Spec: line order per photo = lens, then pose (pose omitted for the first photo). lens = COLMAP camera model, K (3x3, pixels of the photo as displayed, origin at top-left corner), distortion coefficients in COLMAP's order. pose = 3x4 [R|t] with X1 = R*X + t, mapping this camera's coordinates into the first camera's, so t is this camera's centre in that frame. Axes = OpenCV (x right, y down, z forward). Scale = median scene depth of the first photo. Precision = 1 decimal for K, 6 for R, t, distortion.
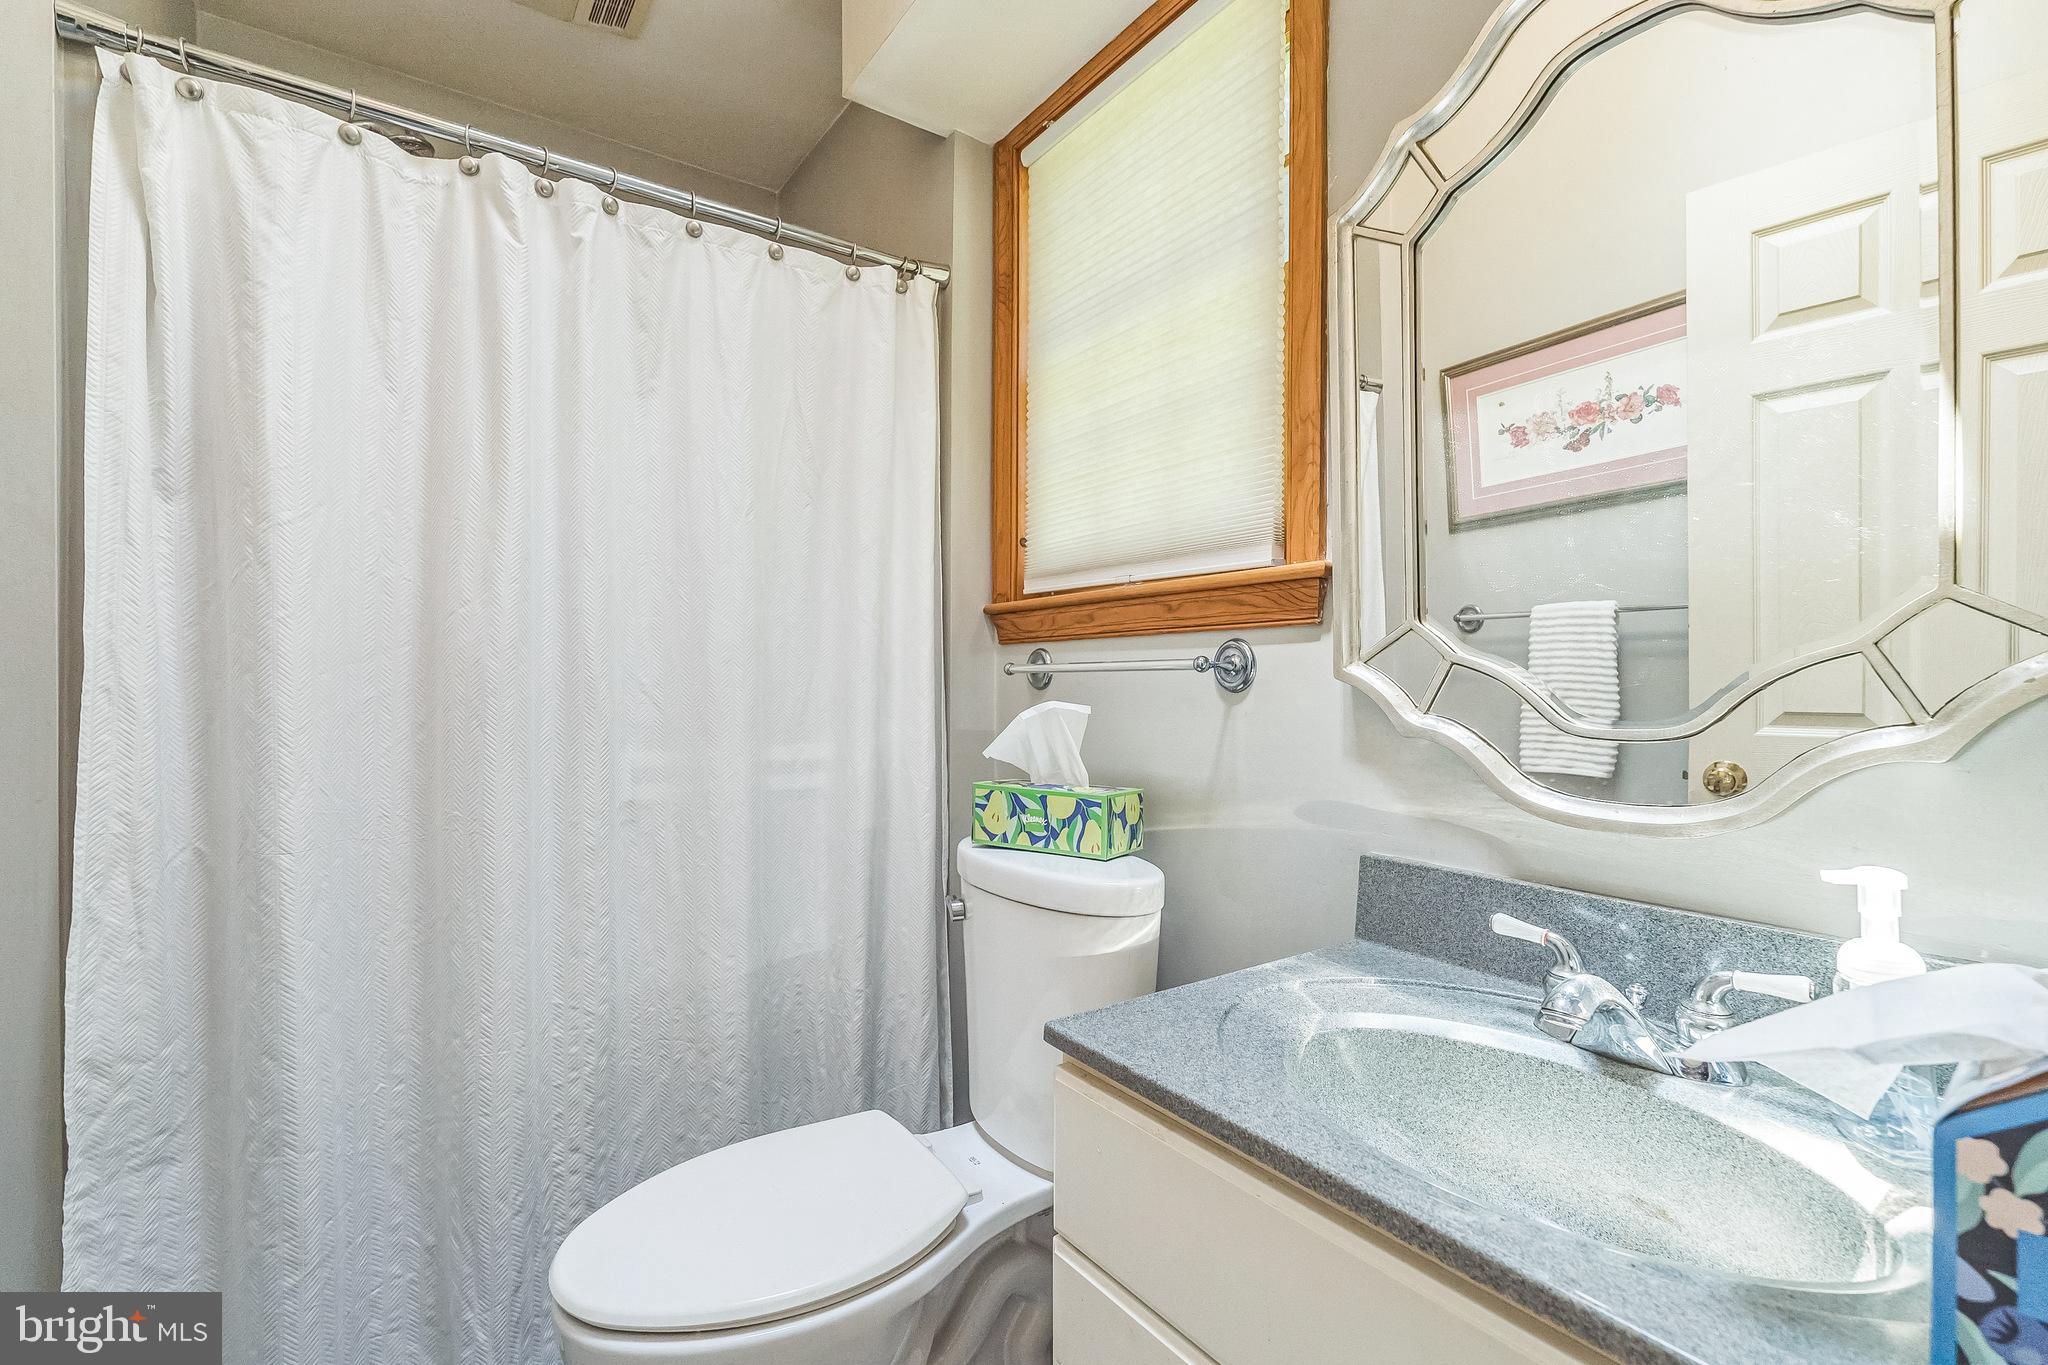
lens RADIAL K [[909.4, 0, 1025.8], [0, 909.4, 681.9], [0, 0, 1]] dist [-0.003568, 0.000440]
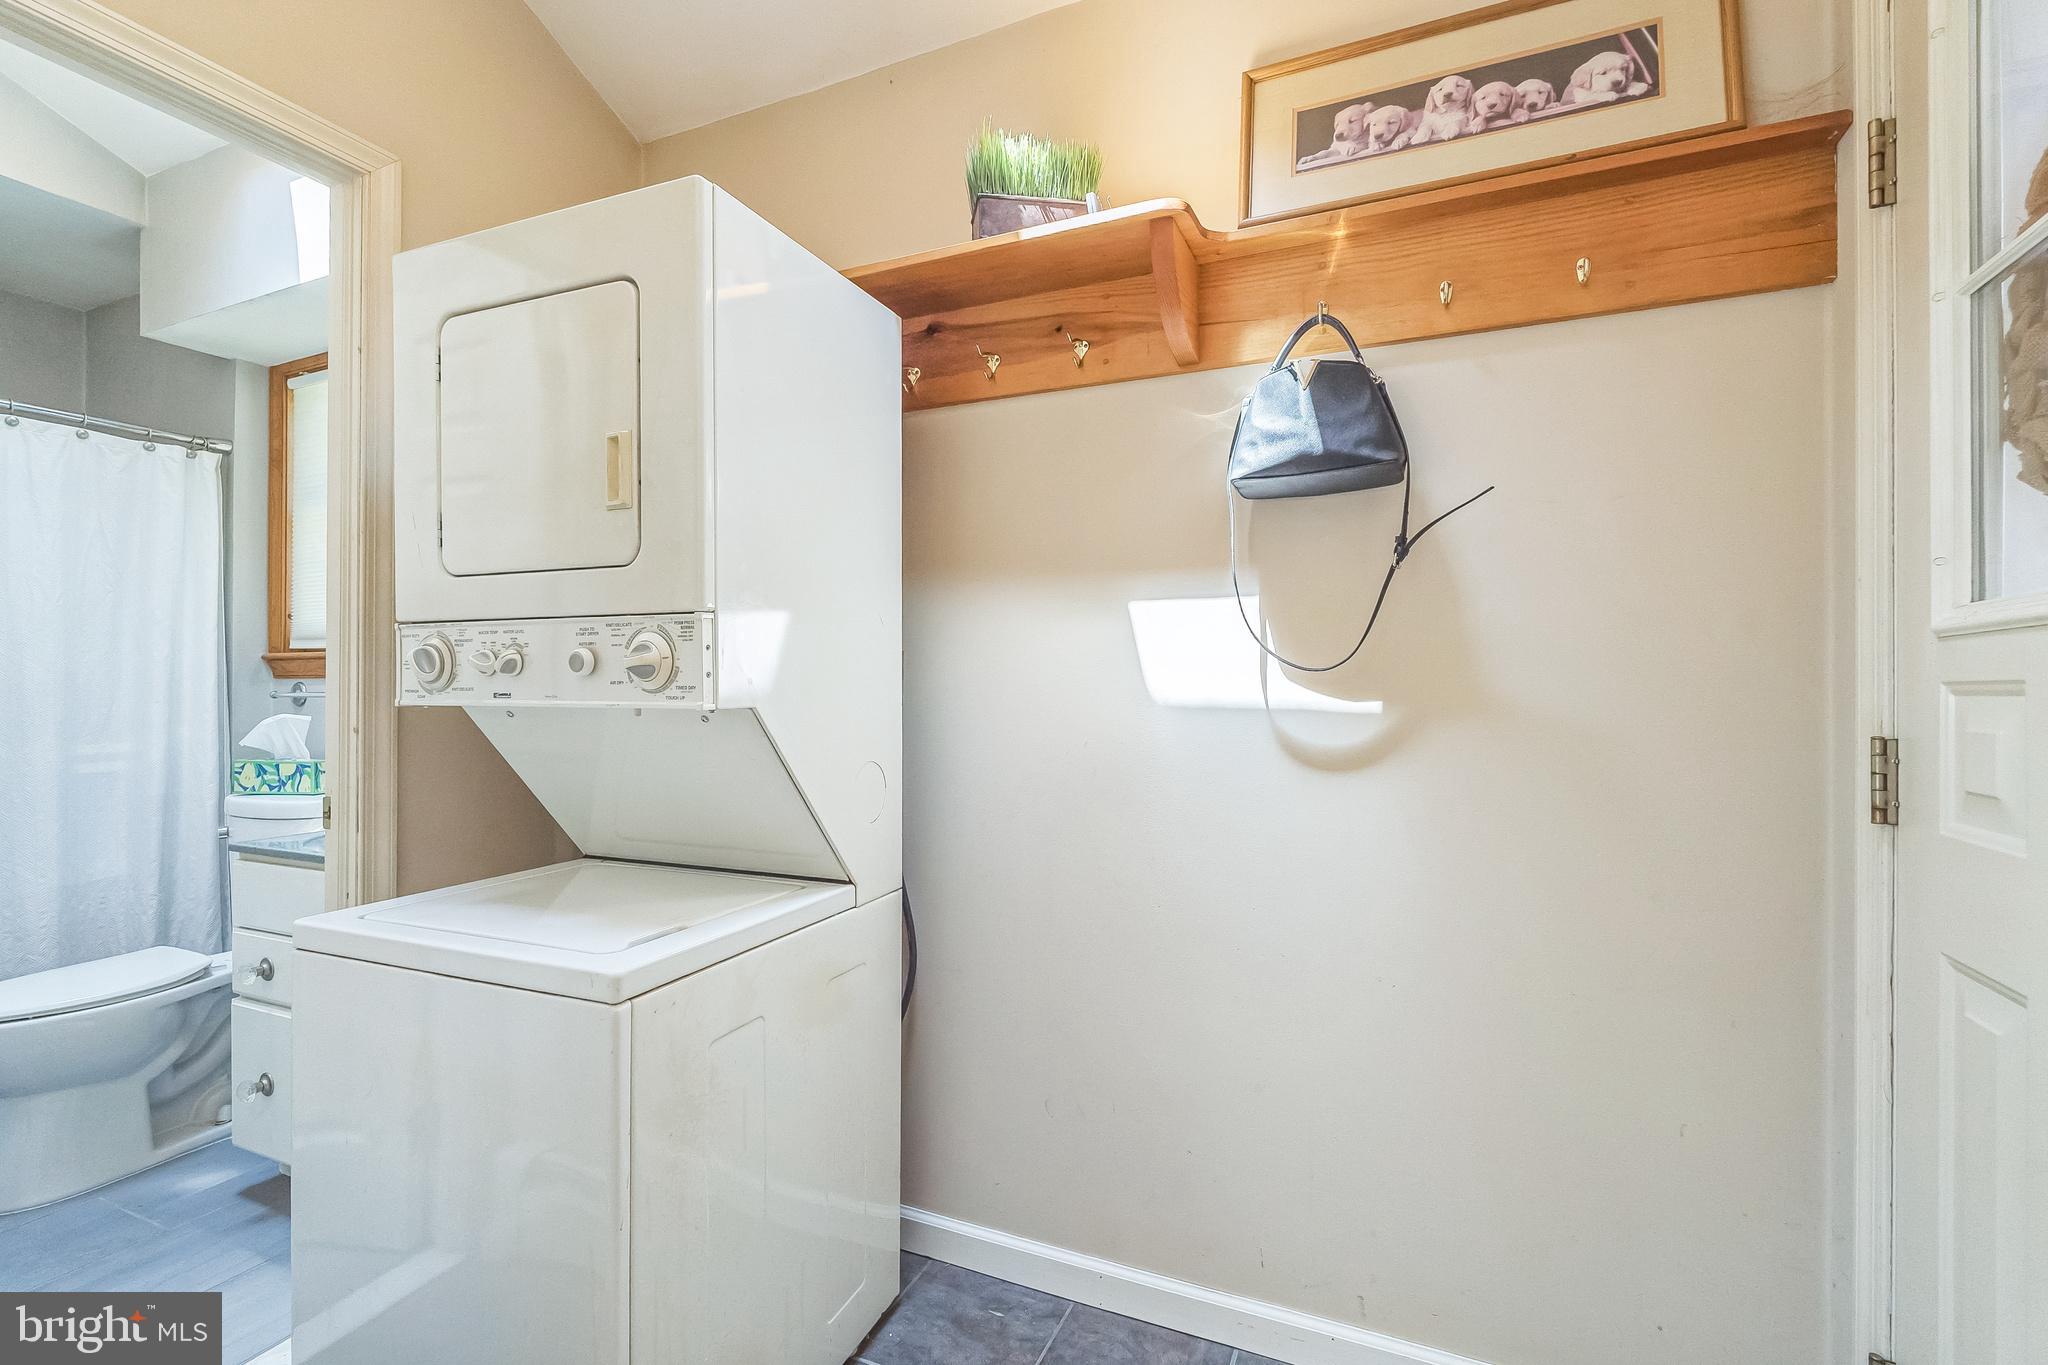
lens RADIAL K [[909.4, 0, 1017.8], [0, 909.4, 678.2], [0, 0, 1]] dist [-0.003568, 0.000440]
pose [[0.860278, -0.001332, 0.509824, 0.317562], [0.004387, 0.999979, -0.004790, -0.031734], [-0.509806, 0.006358, 0.860266, -1.171257]]
